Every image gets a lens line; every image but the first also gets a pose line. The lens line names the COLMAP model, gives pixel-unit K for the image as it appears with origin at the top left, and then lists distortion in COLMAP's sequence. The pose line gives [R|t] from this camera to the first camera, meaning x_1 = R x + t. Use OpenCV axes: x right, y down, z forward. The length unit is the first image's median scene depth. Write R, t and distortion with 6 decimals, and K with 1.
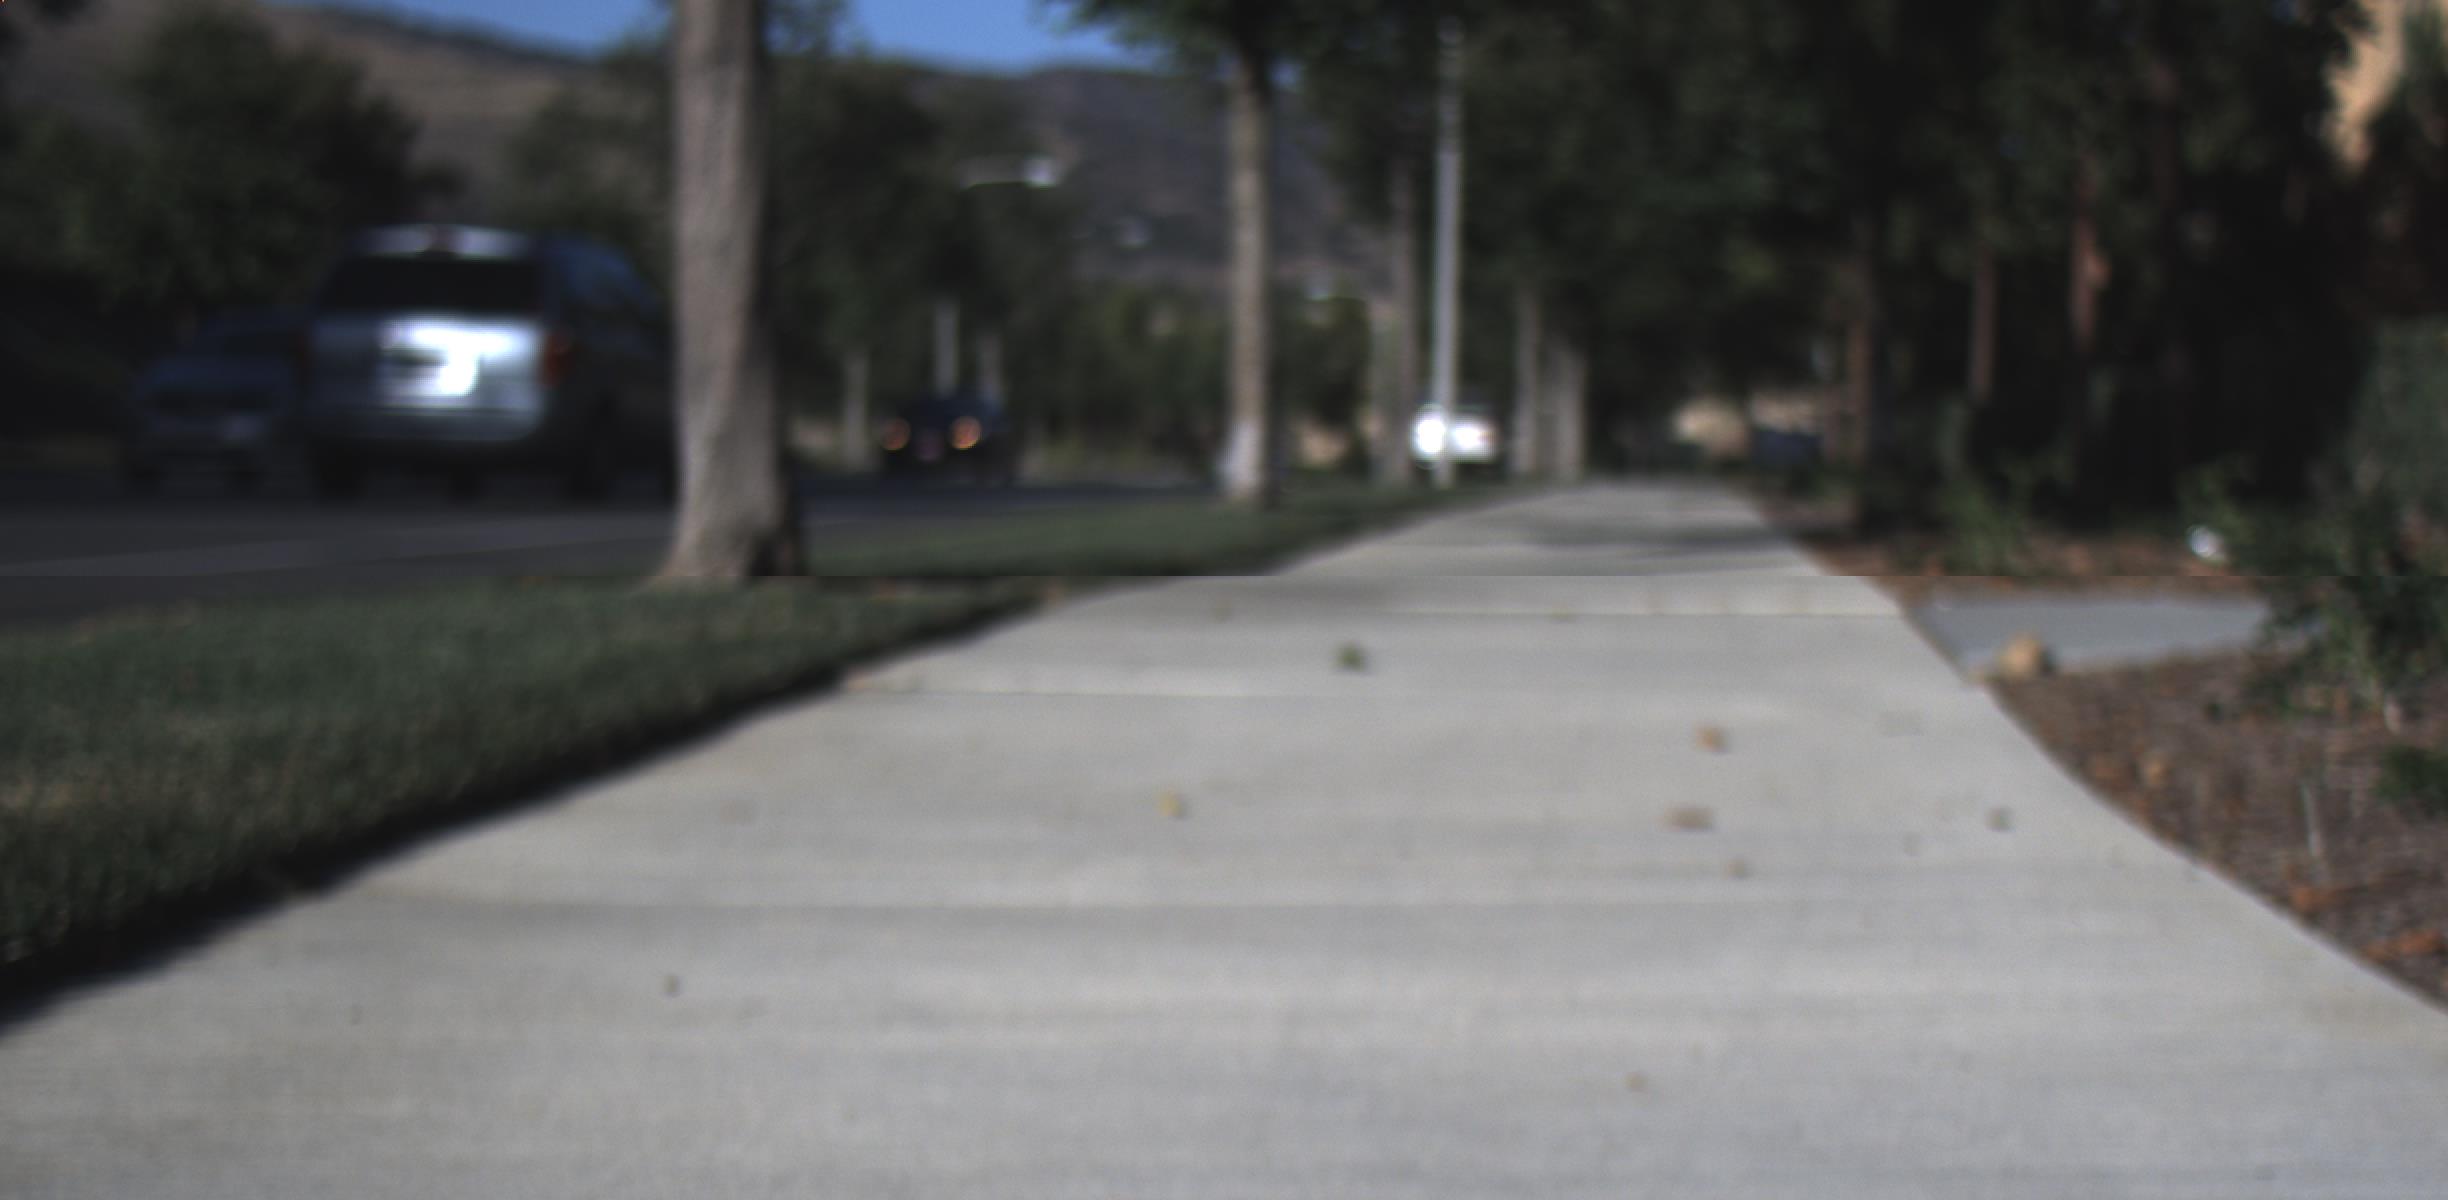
lens RADIAL K [[4770.4, 0, 1233.0], [0, 4770.4, 769.4], [0, 0, 1]] dist [0.001012, 0.232113]
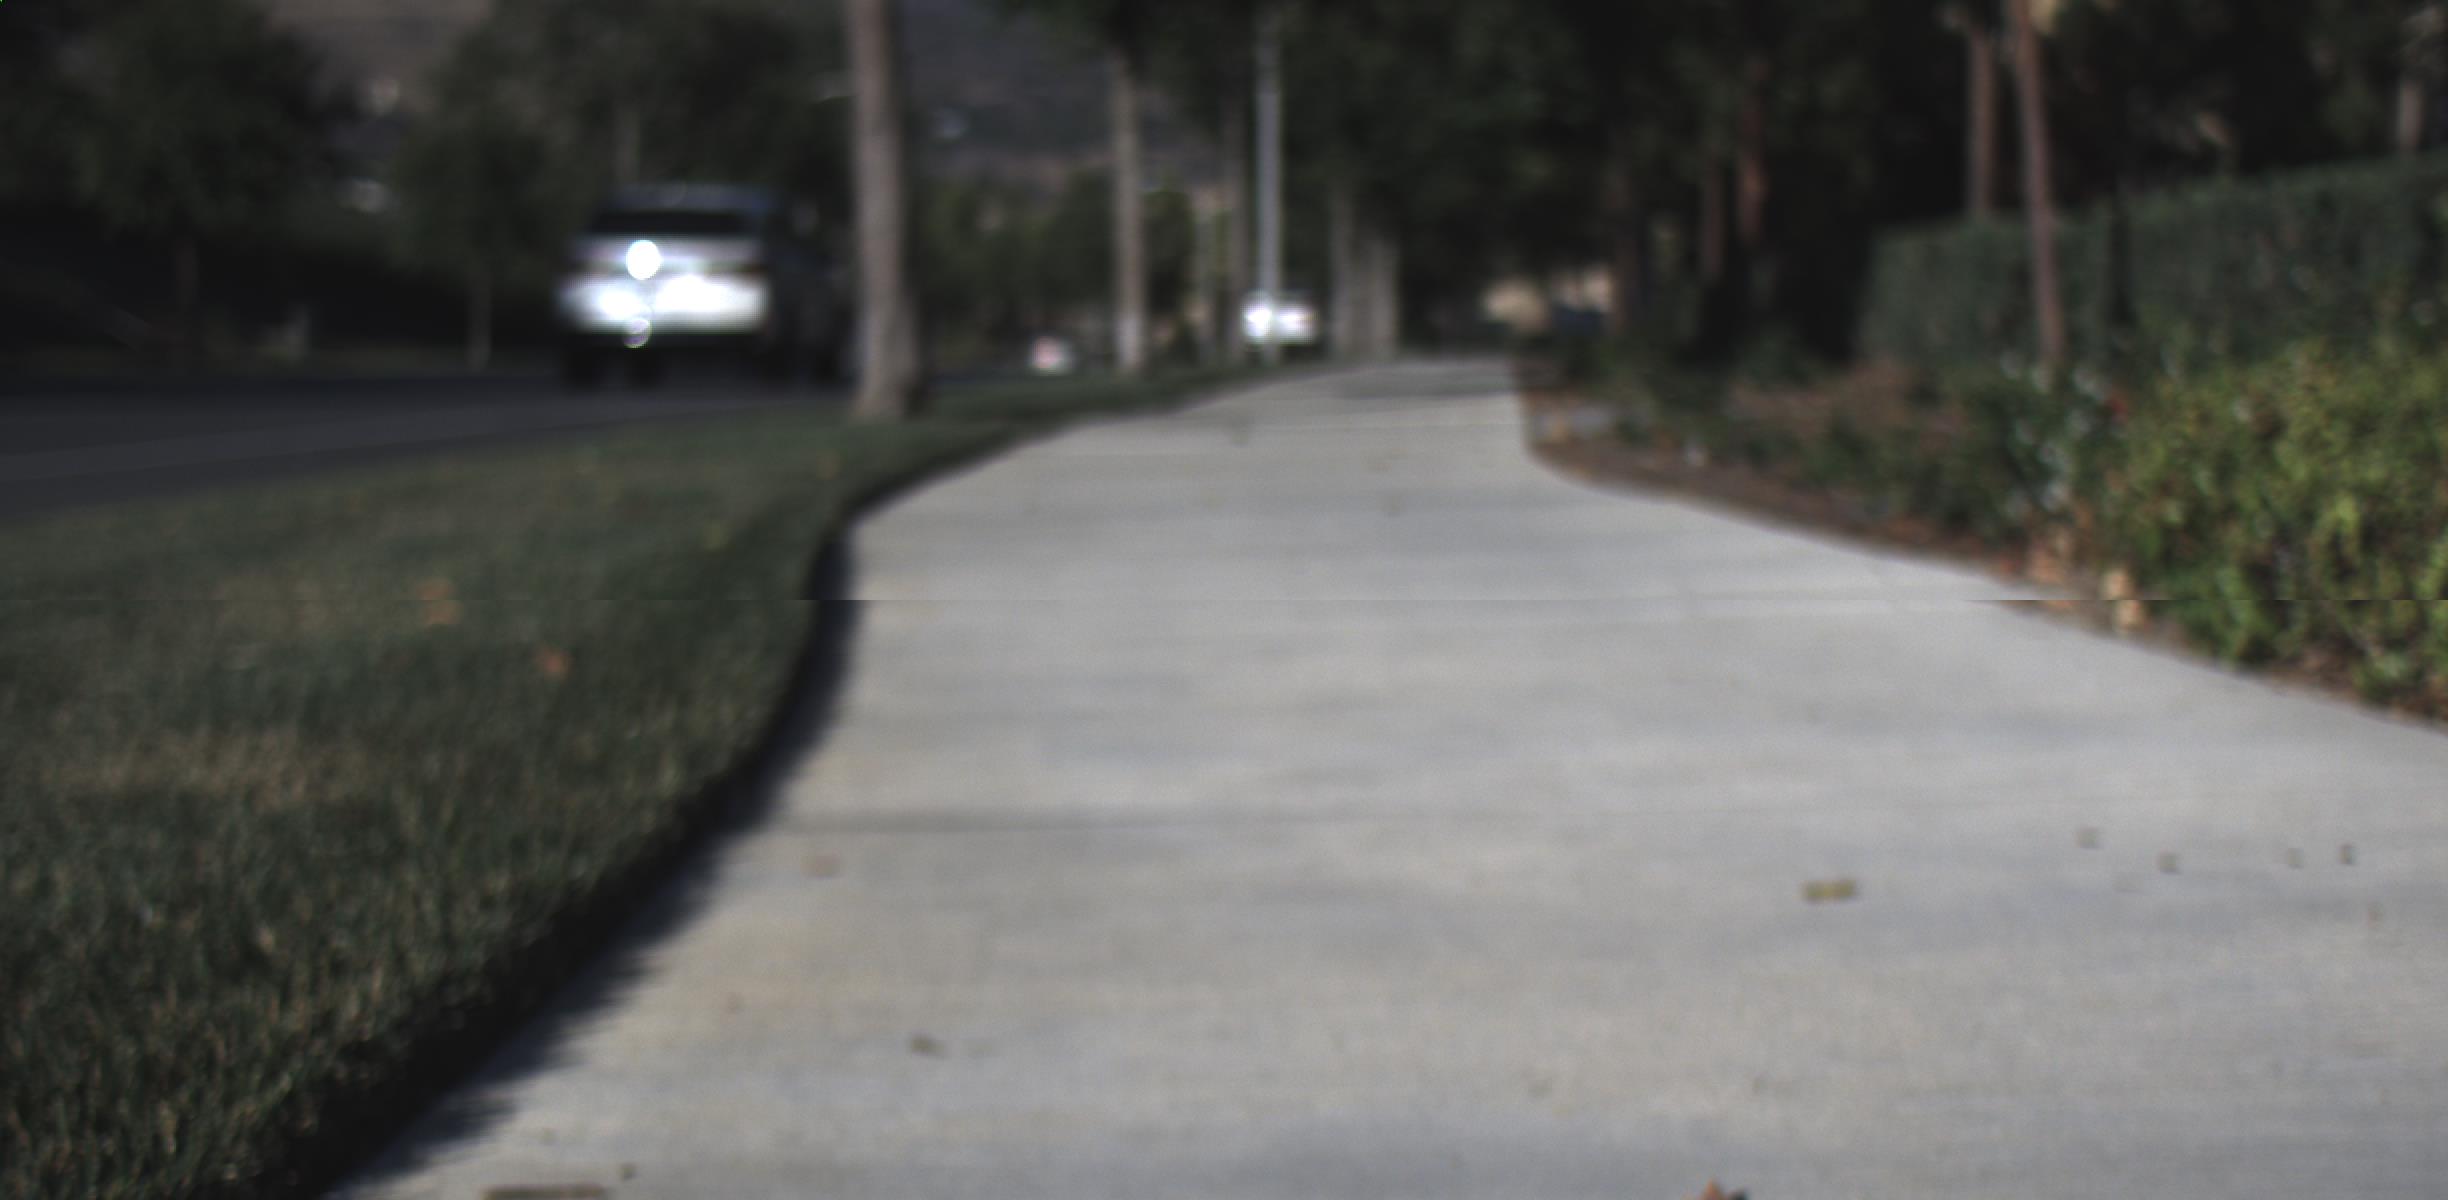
lens RADIAL K [[4770.4, 0, 1233.0], [0, 4770.4, 769.4], [0, 0, 1]] dist [0.001012, 0.232113]
pose [[0.998996, -0.028392, 0.034656, -0.007700], [0.027578, 0.999337, 0.023754, 0.010528], [-0.035307, -0.022774, 0.999117, -0.147114]]
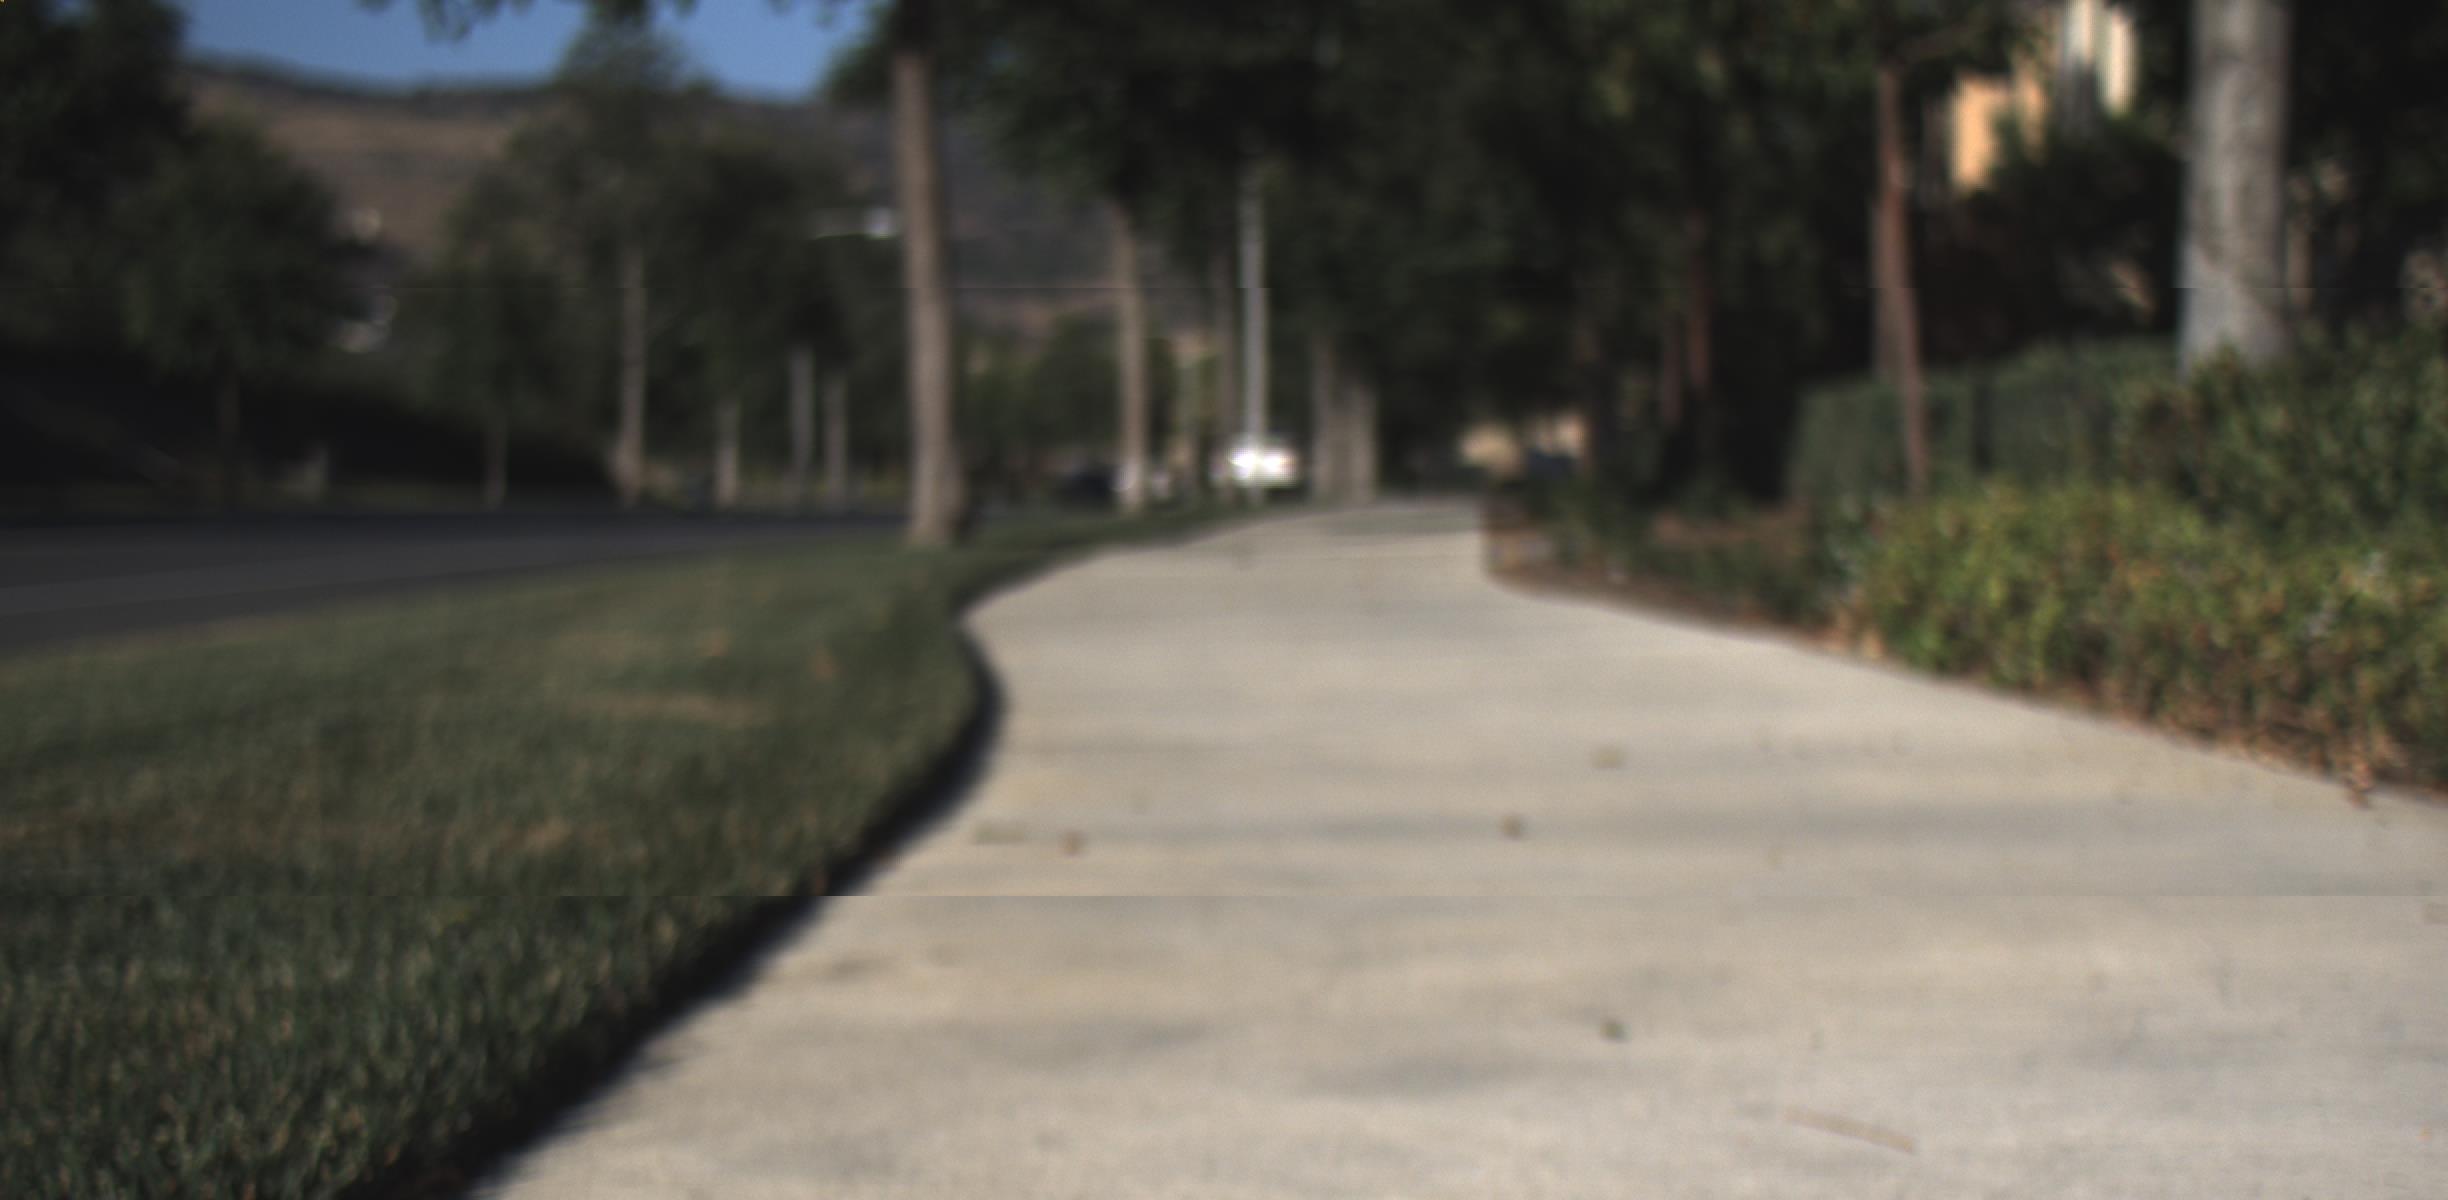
lens RADIAL K [[4770.4, 0, 1233.0], [0, 4770.4, 769.4], [0, 0, 1]] dist [0.001012, 0.232113]
pose [[0.998927, -0.022947, 0.040227, -0.011585], [0.023200, 0.999714, -0.005842, 0.014205], [-0.040081, 0.006769, 0.999173, -0.199499]]
